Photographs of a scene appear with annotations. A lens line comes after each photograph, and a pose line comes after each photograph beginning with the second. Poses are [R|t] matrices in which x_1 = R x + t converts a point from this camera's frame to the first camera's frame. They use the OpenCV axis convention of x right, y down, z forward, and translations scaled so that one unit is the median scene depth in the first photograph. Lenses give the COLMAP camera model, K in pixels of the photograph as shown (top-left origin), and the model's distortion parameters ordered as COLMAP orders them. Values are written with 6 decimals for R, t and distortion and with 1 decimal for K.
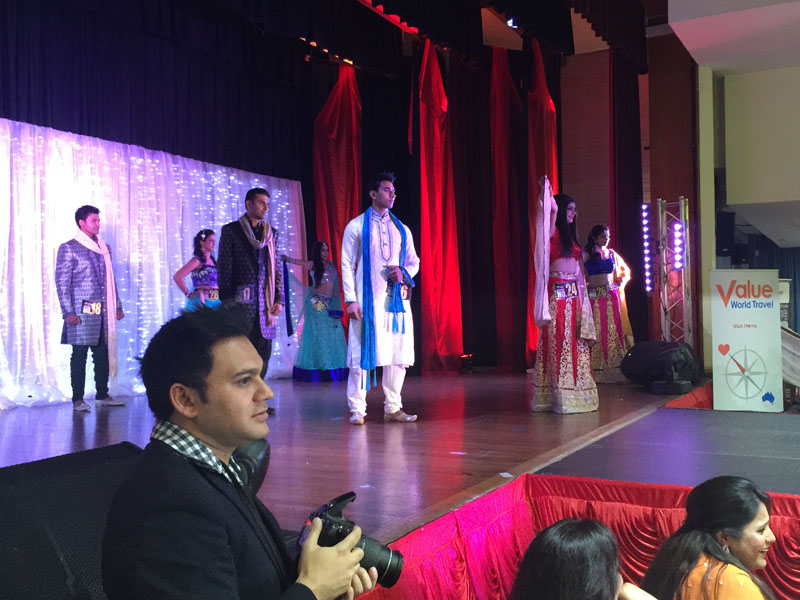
lens RADIAL K [[815.5, 0, 400.0], [0, 815.5, 300.0], [0, 0, 1]] dist [0.005897, 0.010418]
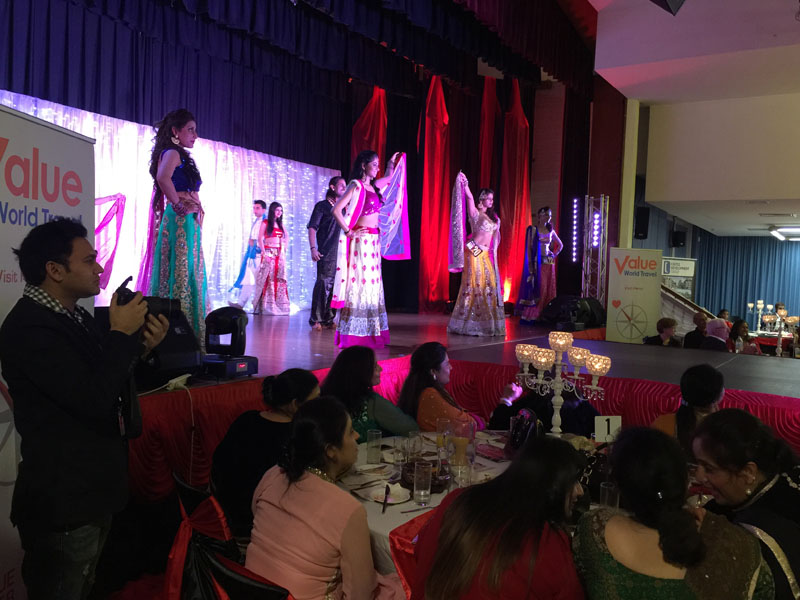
lens RADIAL K [[672.7, 0, 400.0], [0, 672.7, 300.0], [0, 0, 1]] dist [0.024764, 0.007135]
pose [[0.995406, 0.057551, -0.076512, 0.092125], [-0.053489, 0.997101, 0.054121, 0.008486], [0.079405, -0.049780, 0.995599, -0.171610]]
